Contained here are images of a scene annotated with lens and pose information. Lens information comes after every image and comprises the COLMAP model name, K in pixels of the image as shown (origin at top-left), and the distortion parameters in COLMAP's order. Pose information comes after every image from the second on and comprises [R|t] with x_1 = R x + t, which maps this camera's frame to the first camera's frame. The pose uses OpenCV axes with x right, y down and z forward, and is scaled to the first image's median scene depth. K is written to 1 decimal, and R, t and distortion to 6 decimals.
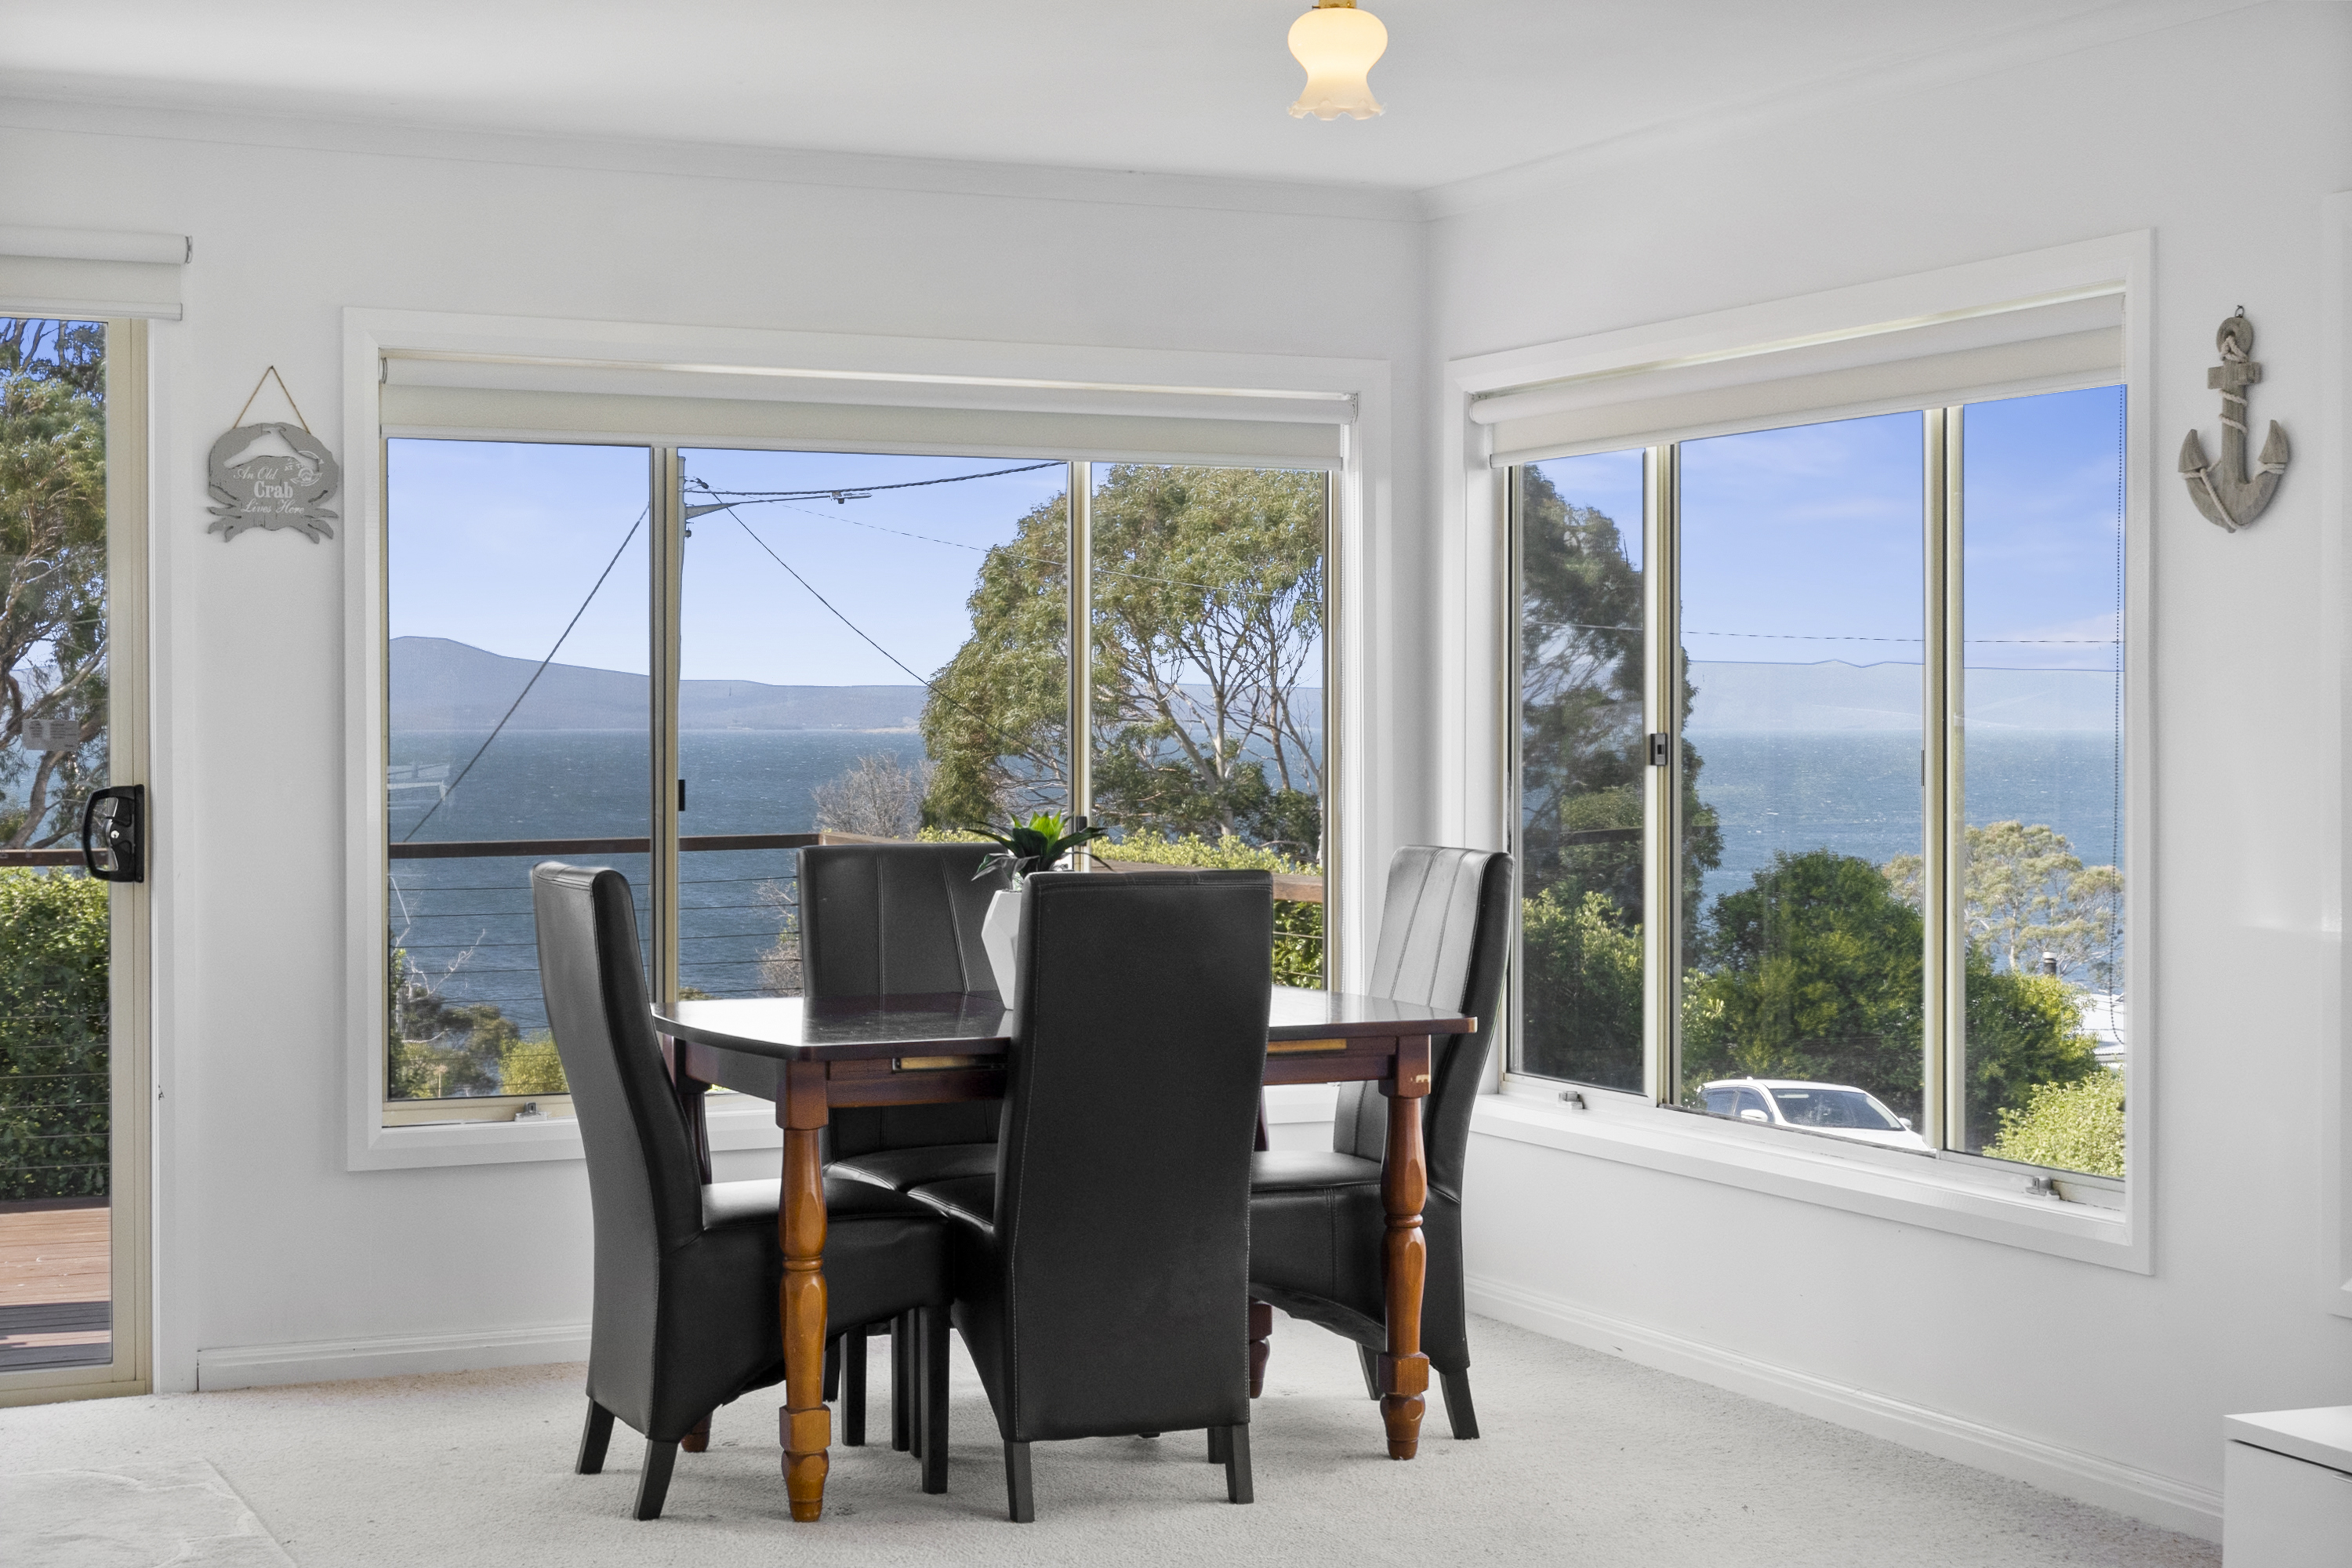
lens RADIAL K [[3483.3, 0, 1177.6], [0, 3483.3, 750.3], [0, 0, 1]] dist [0.003728, 0.002033]
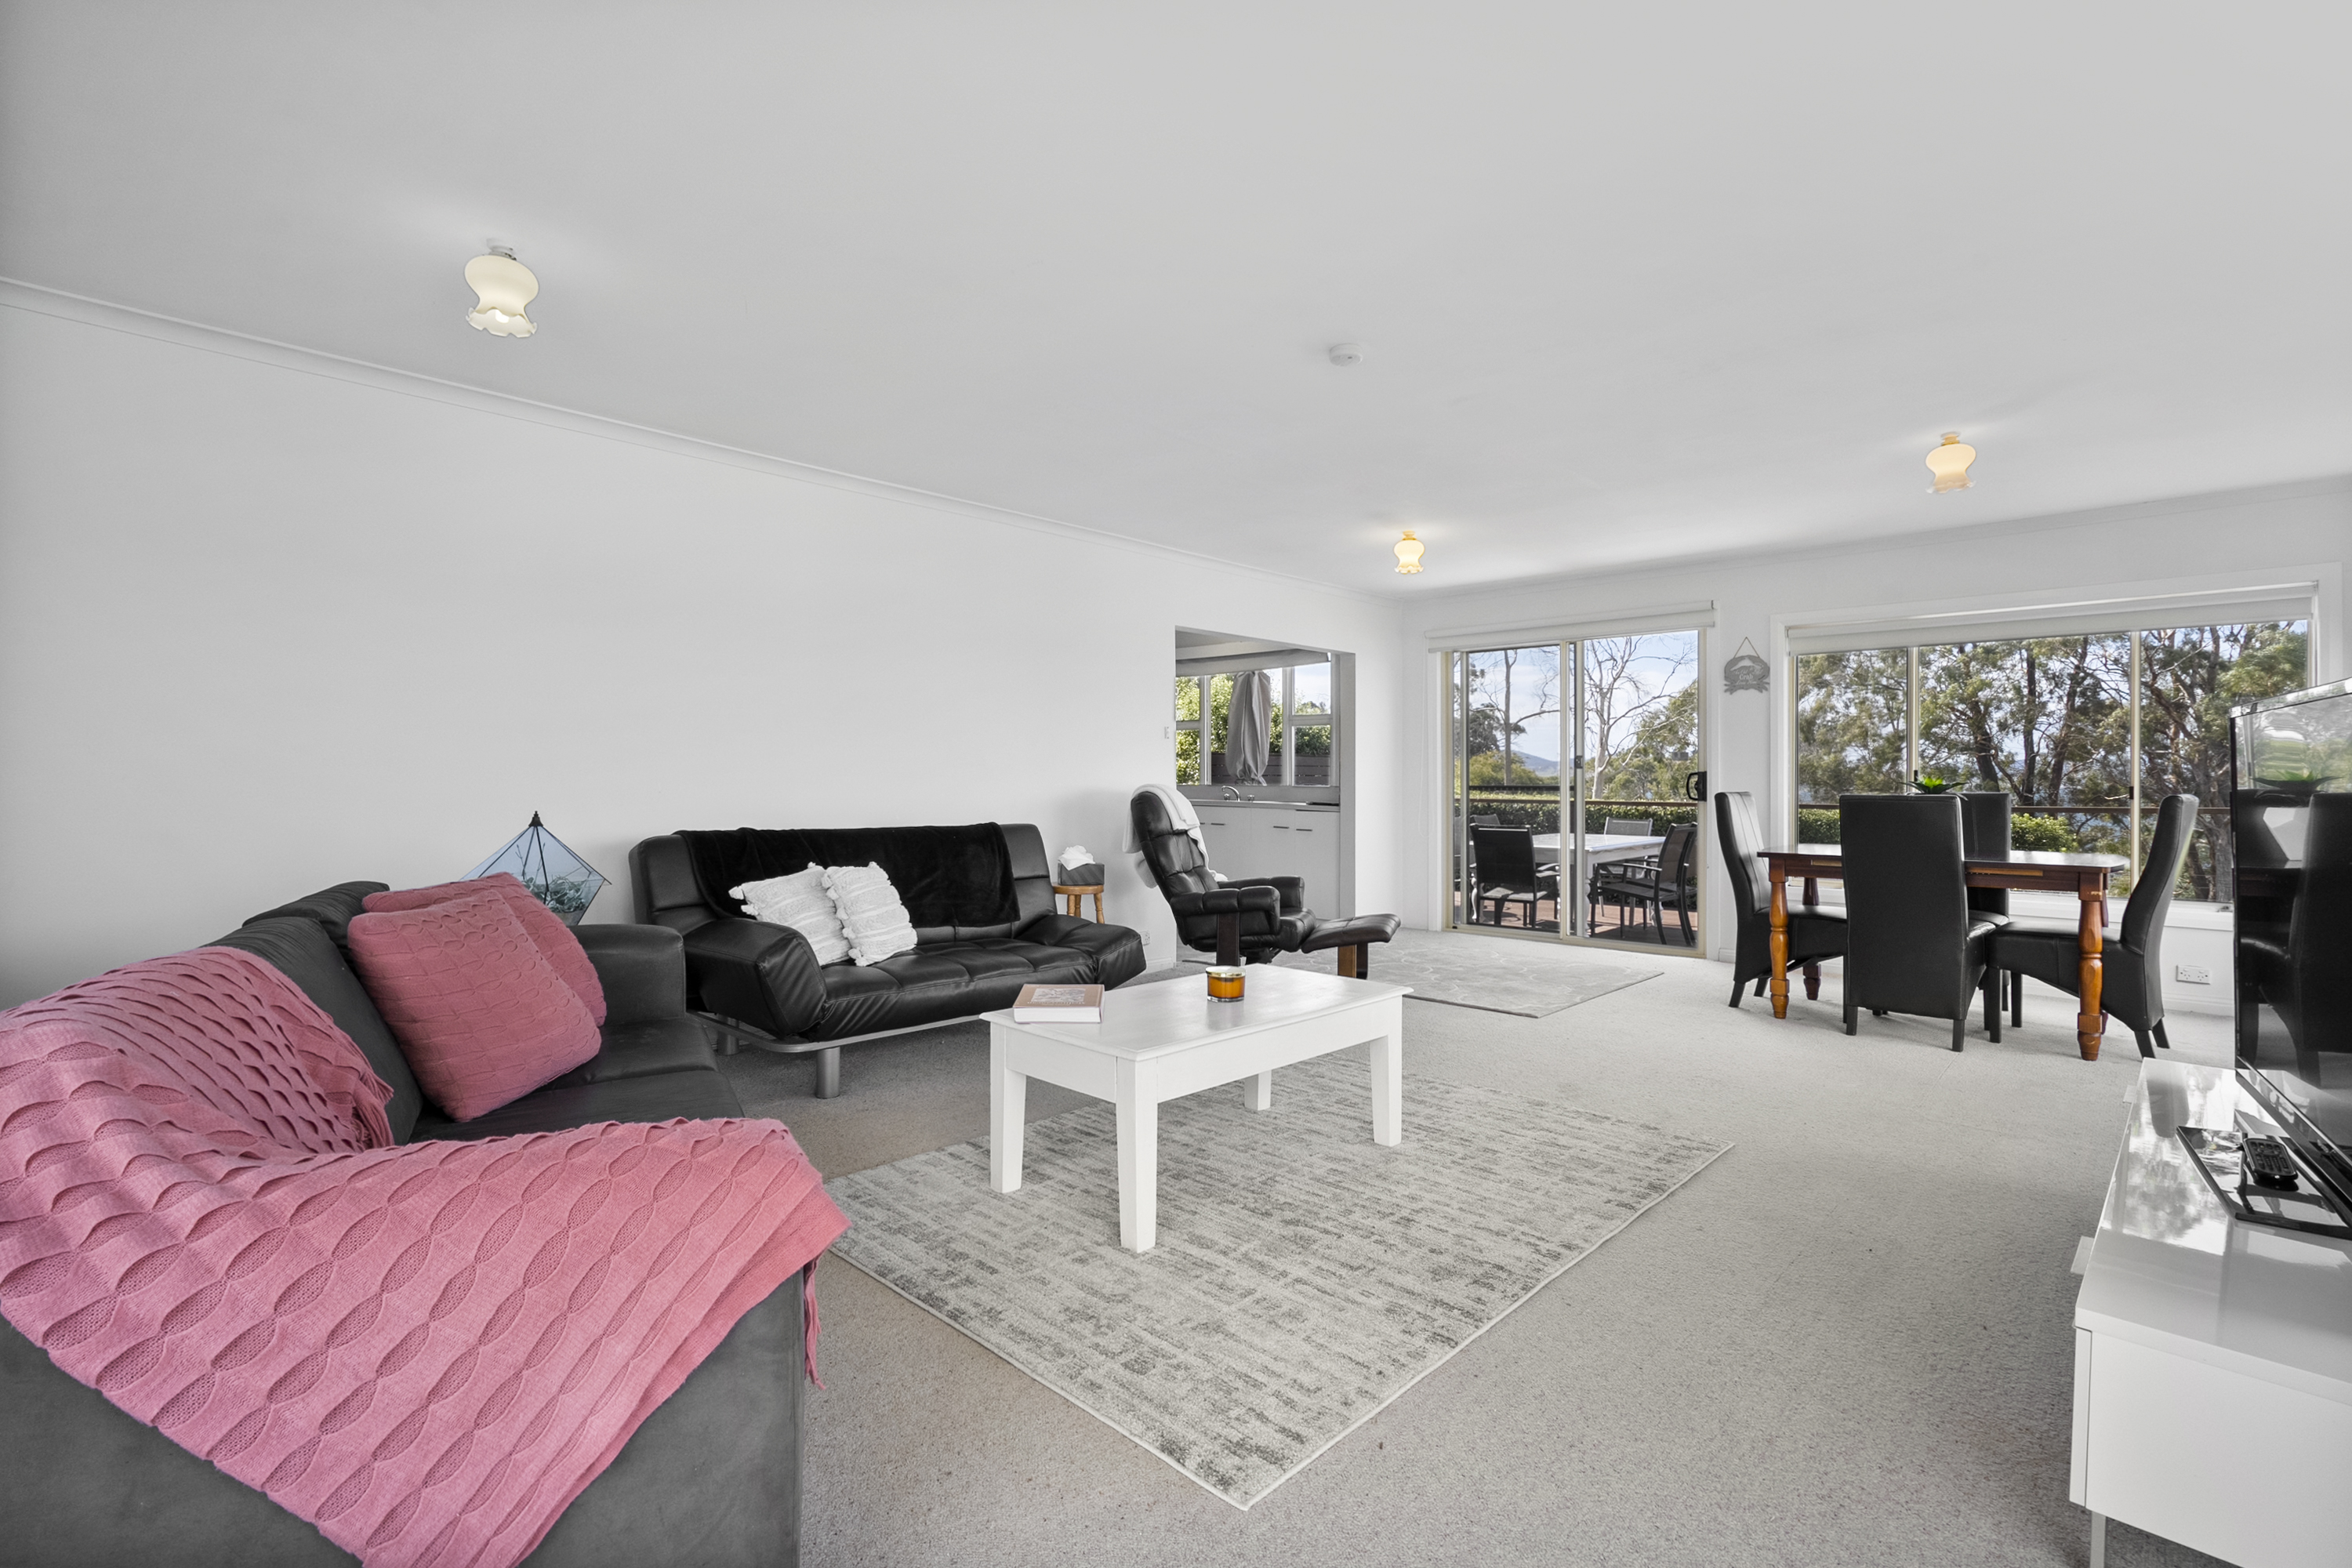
lens RADIAL K [[1075.9, 0, 1173.1], [0, 1075.9, 770.5], [0, 0, 1]] dist [-0.002569, -0.000191]
pose [[0.367237, -0.007313, -0.930098, 0.463039], [-0.008724, 0.999898, -0.011306, 0.025785], [0.930086, 0.012266, 0.367136, 0.172628]]
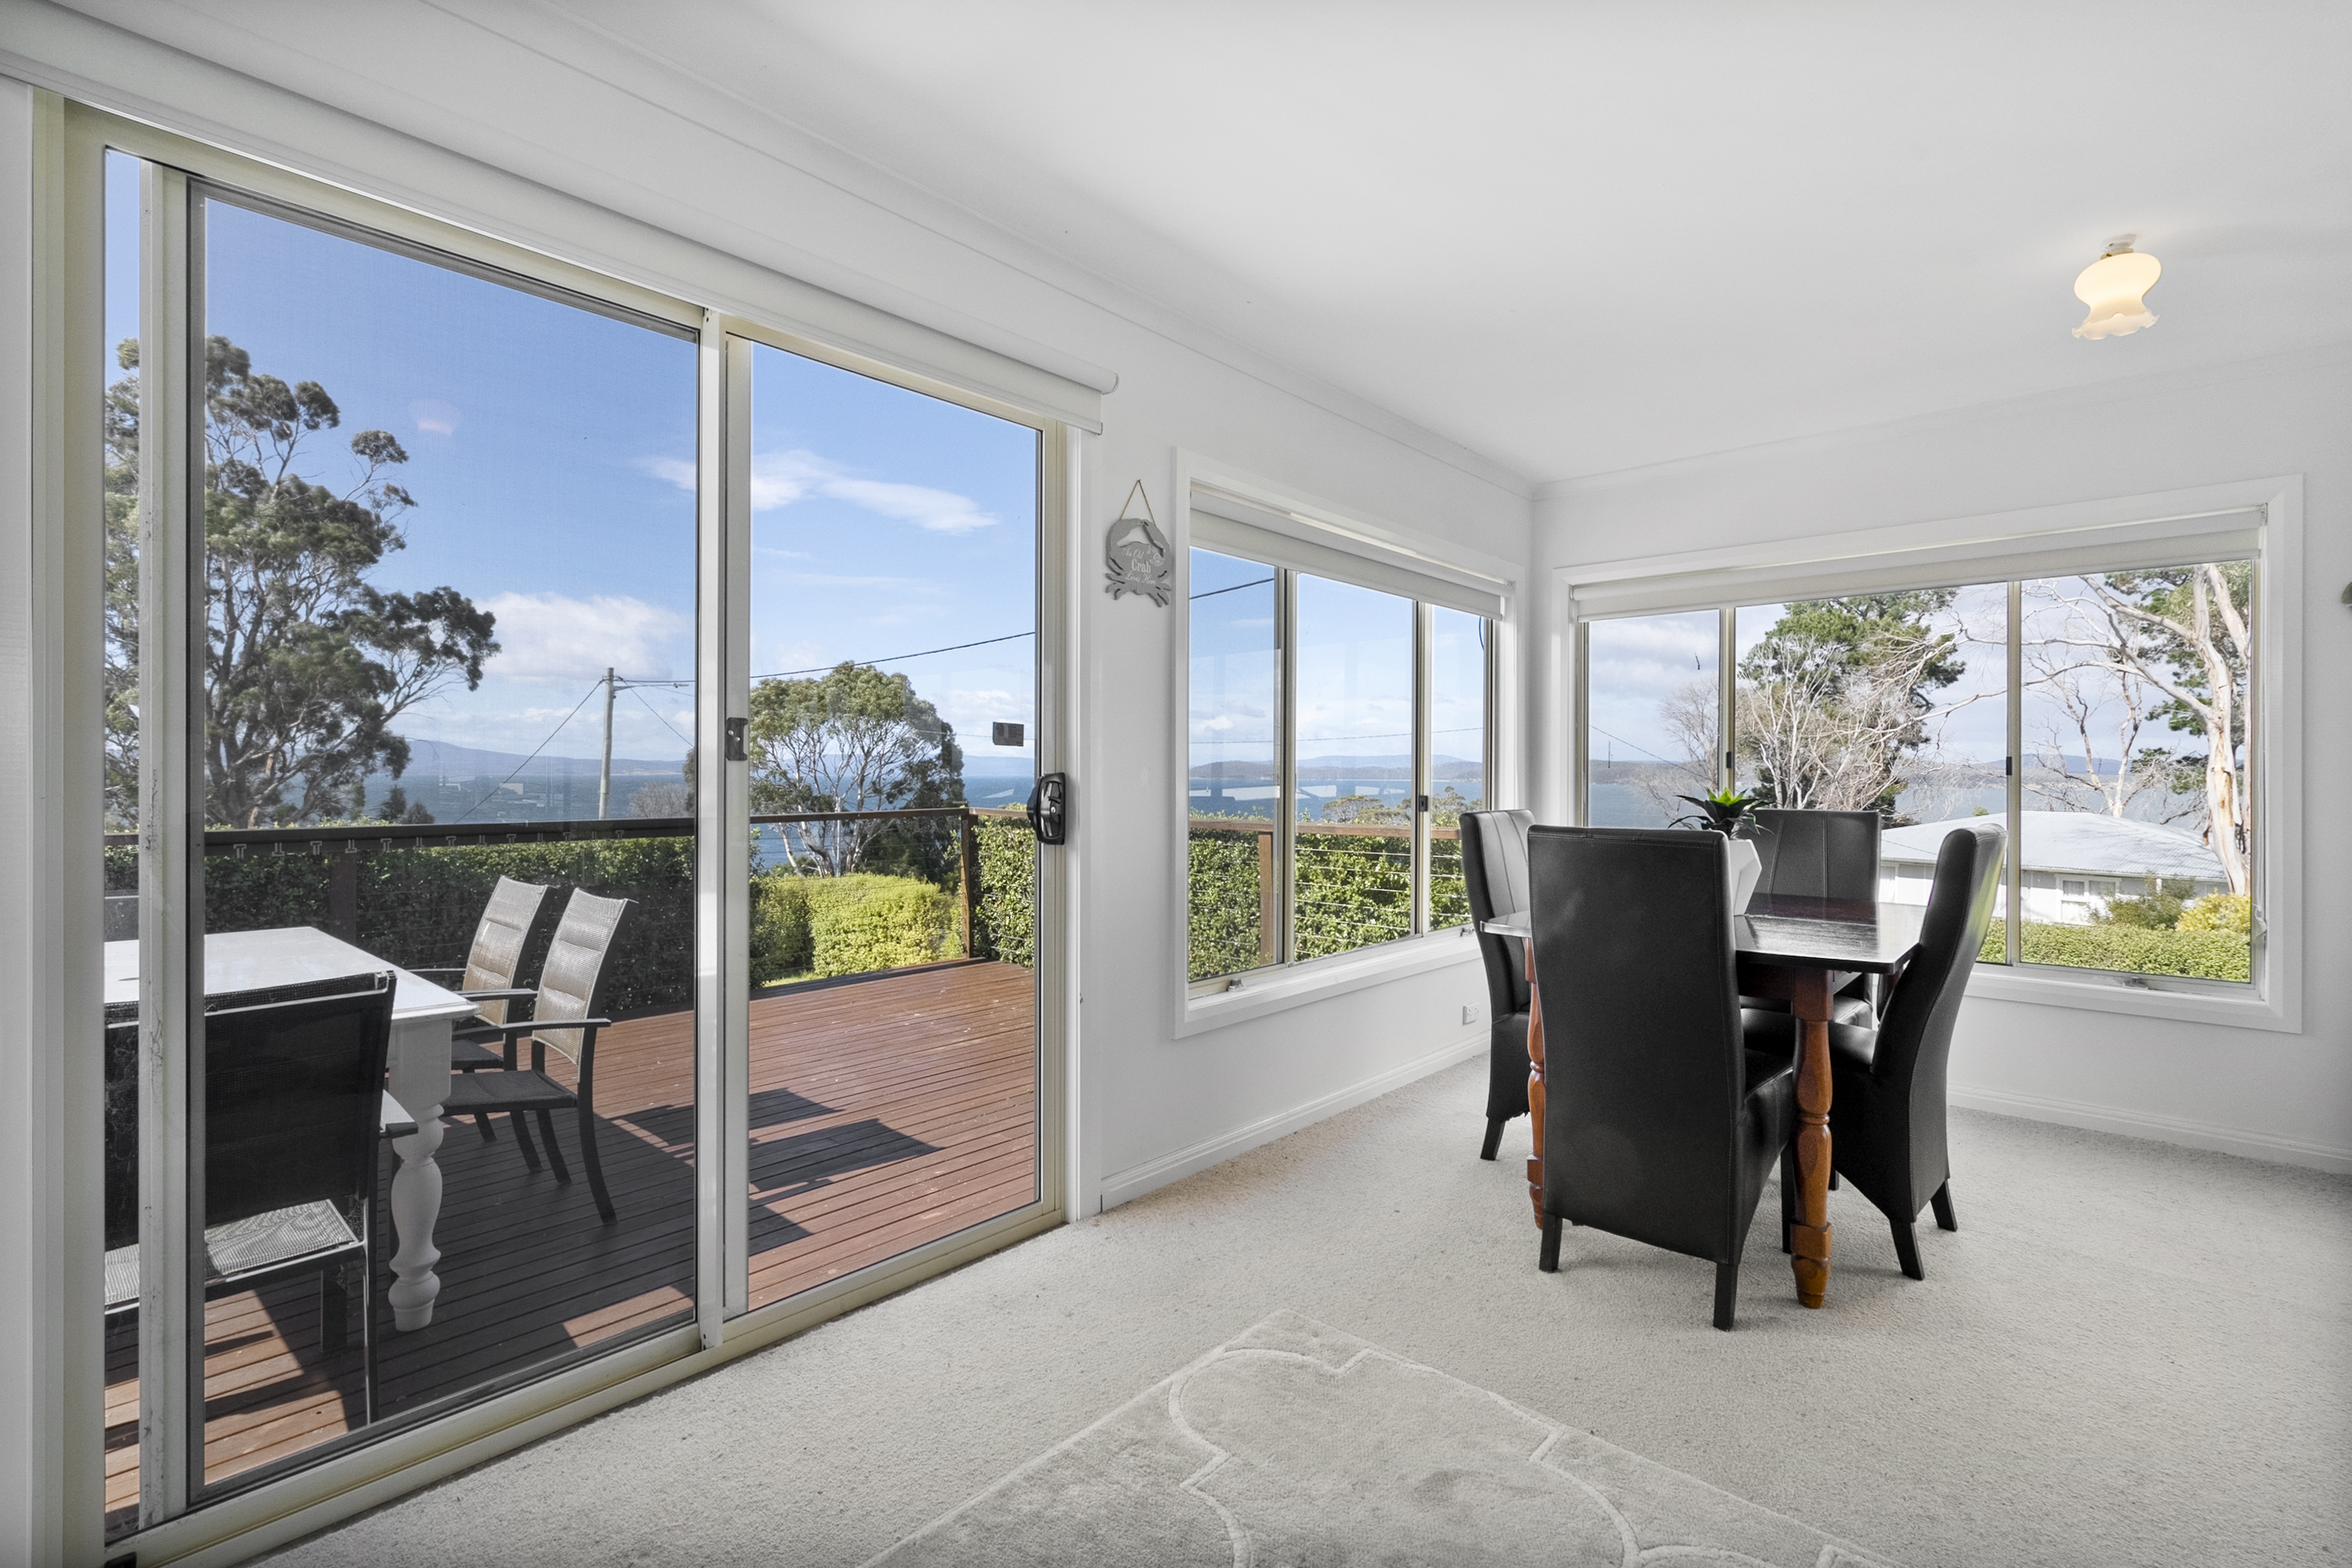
lens RADIAL K [[1066.8, 0, 1175.7], [0, 1066.8, 776.4], [0, 0, 1]] dist [-0.004800, -0.000359]
pose [[0.921627, 0.002594, 0.388068, -0.428441], [-0.000621, 0.999986, -0.005211, 0.013877], [-0.388076, 0.004562, 0.921616, 0.611410]]
